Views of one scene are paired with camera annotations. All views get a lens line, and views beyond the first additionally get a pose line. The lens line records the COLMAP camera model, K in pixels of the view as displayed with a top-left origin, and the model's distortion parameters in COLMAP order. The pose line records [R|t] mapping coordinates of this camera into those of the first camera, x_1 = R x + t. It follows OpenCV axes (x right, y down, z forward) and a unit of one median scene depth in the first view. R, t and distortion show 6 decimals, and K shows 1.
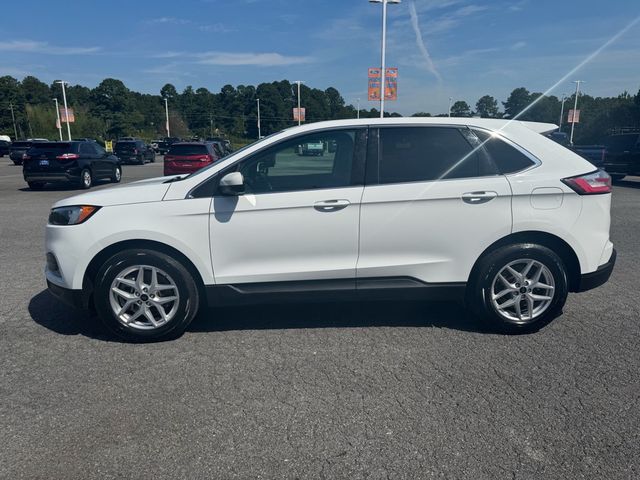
lens RADIAL K [[457.7, 0, 320.0], [0, 457.7, 240.0], [0, 0, 1]] dist [0.024411, -0.022856]
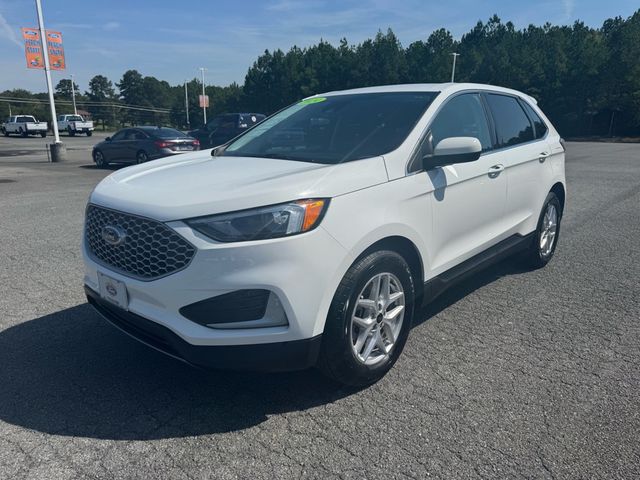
lens RADIAL K [[457.7, 0, 320.0], [0, 457.7, 240.0], [0, 0, 1]] dist [0.024411, -0.022856]
pose [[0.707538, -0.167580, 0.686518, -0.772117], [0.144126, 0.985276, 0.091969, -0.062573], [-0.691822, 0.033874, 0.721273, 0.462289]]
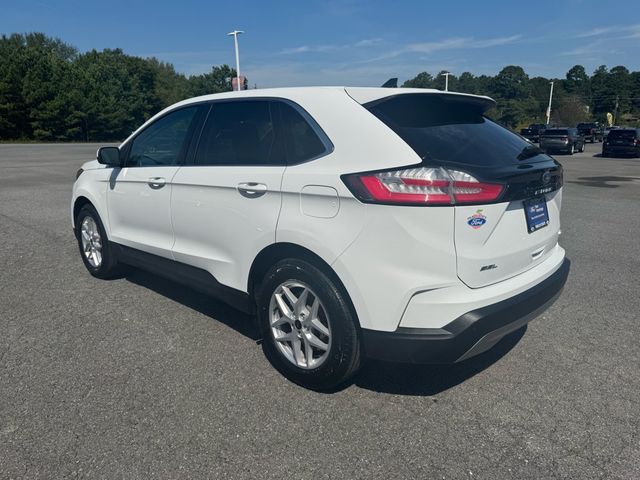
lens RADIAL K [[457.7, 0, 320.0], [0, 457.7, 240.0], [0, 0, 1]] dist [0.024411, -0.022856]
pose [[0.692652, 0.170071, -0.700934, 0.834007], [-0.152177, 0.984386, 0.088467, -0.080613], [0.705036, 0.045389, 0.707718, 0.450544]]
